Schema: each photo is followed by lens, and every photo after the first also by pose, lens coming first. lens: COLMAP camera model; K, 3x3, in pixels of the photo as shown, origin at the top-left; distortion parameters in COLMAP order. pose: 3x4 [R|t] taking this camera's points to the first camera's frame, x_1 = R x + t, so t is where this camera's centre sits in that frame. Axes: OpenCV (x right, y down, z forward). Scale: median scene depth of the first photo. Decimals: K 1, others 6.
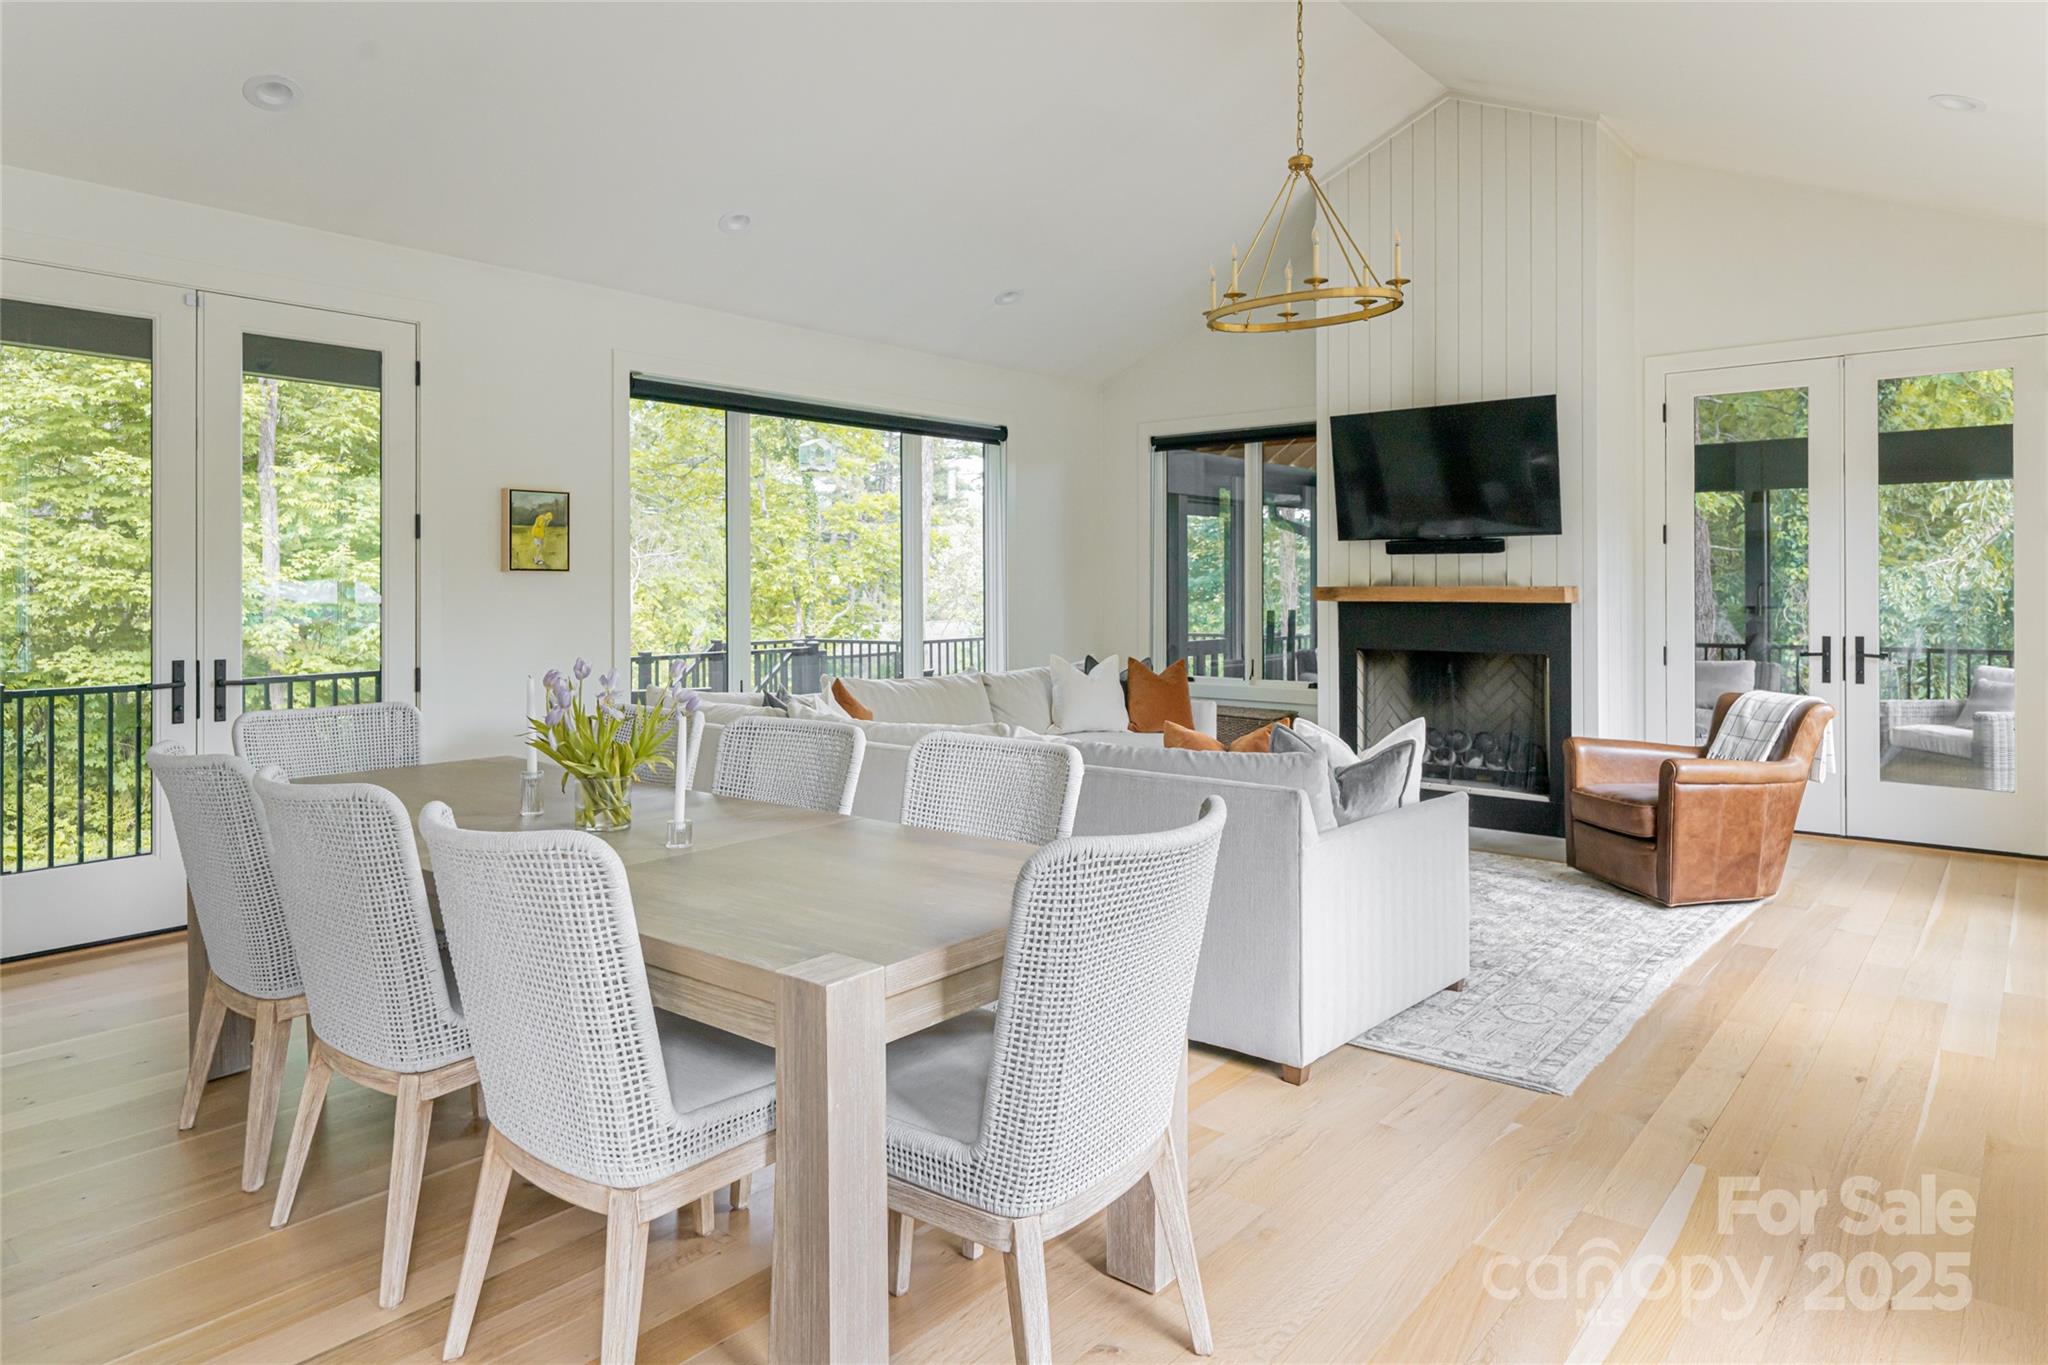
lens RADIAL K [[1251.7, 0, 1020.3], [0, 1251.7, 581.1], [0, 0, 1]] dist [0.001304, -0.000407]
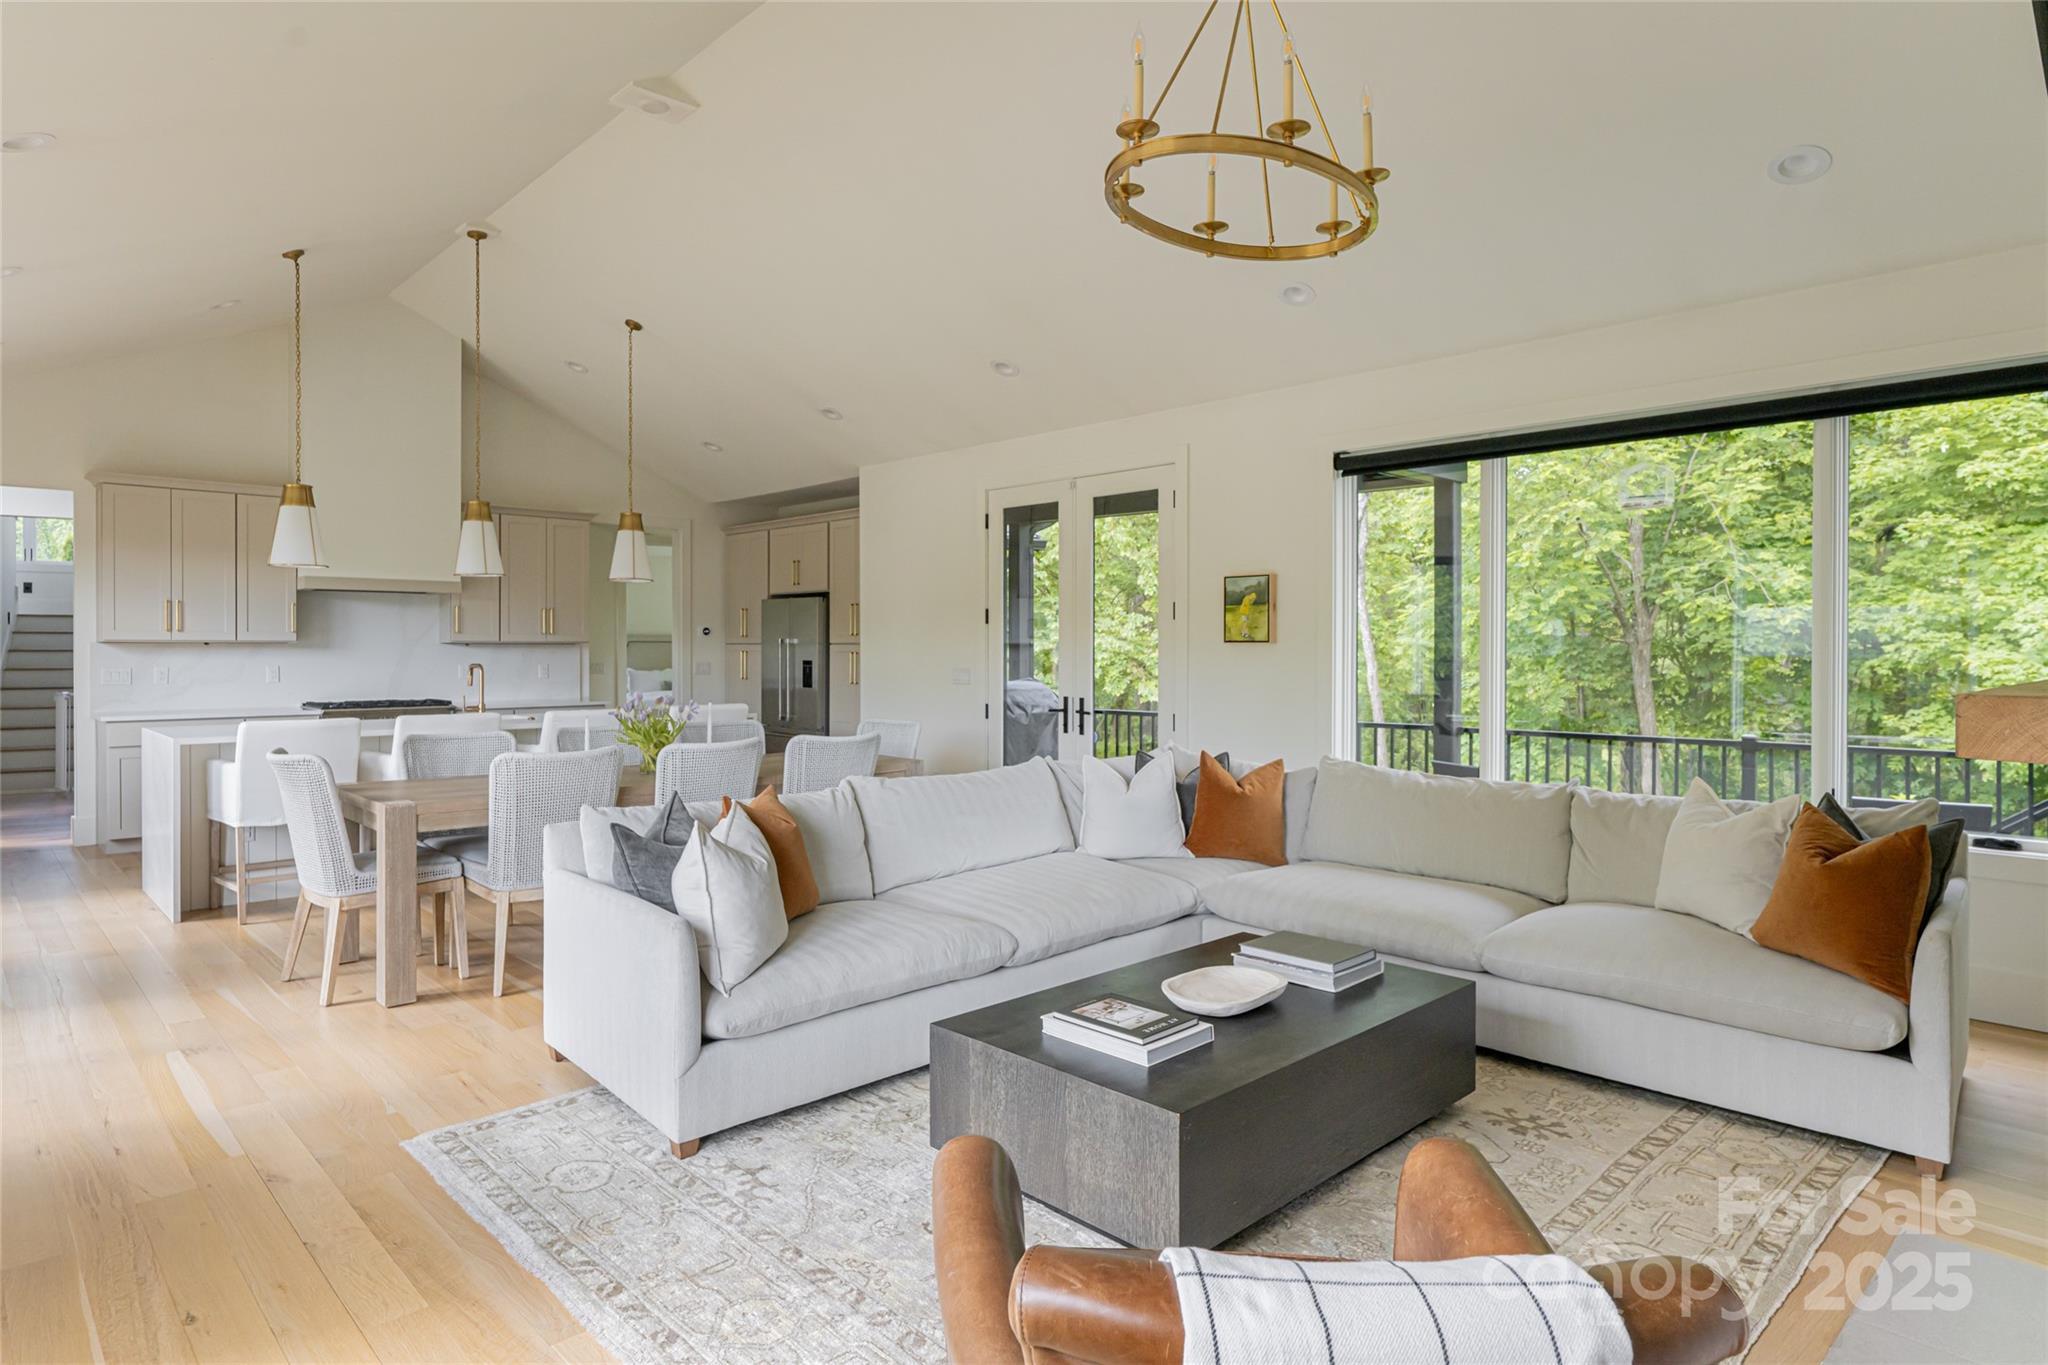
lens RADIAL K [[1143.4, 0, 988.0], [0, 1143.4, 656.9], [0, 0, 1]] dist [-0.000307, 0.000645]
pose [[-0.129074, 0.011351, -0.991570, 0.681020], [0.004976, 0.999929, 0.010799, -0.006704], [0.991623, -0.003541, -0.129121, 0.827516]]
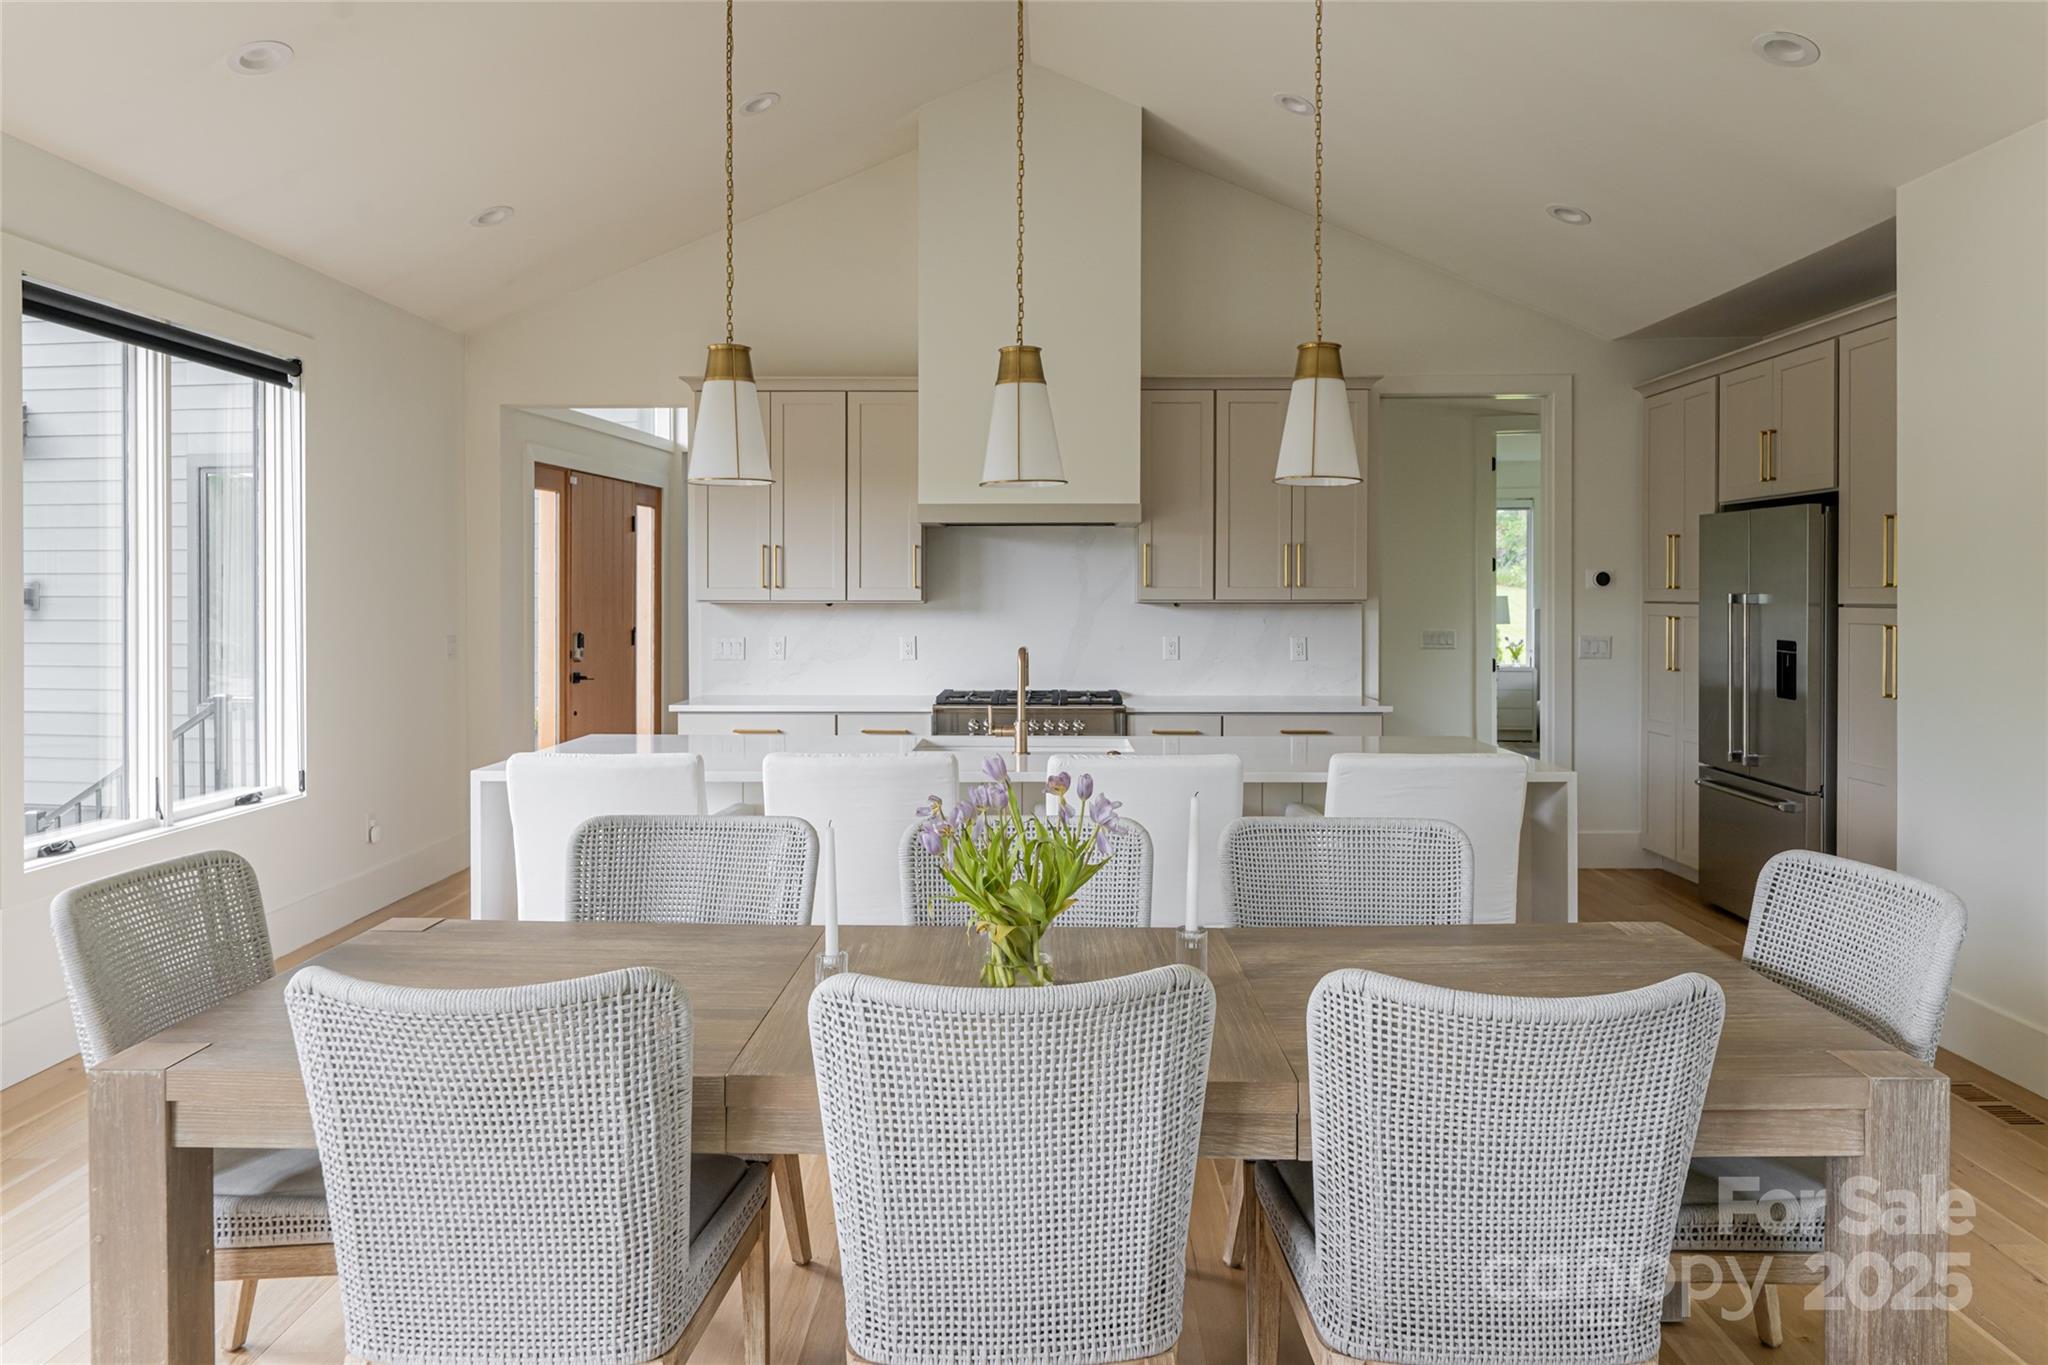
lens RADIAL K [[1399.5, 0, 1030.3], [0, 1399.5, 612.3], [0, 0, 1]] dist [0.004673, 0.002276]
pose [[-0.768740, 0.012077, -0.639447, 0.100014], [0.006457, 0.999917, 0.011122, -0.017551], [0.639528, 0.004421, -0.768755, 0.759687]]
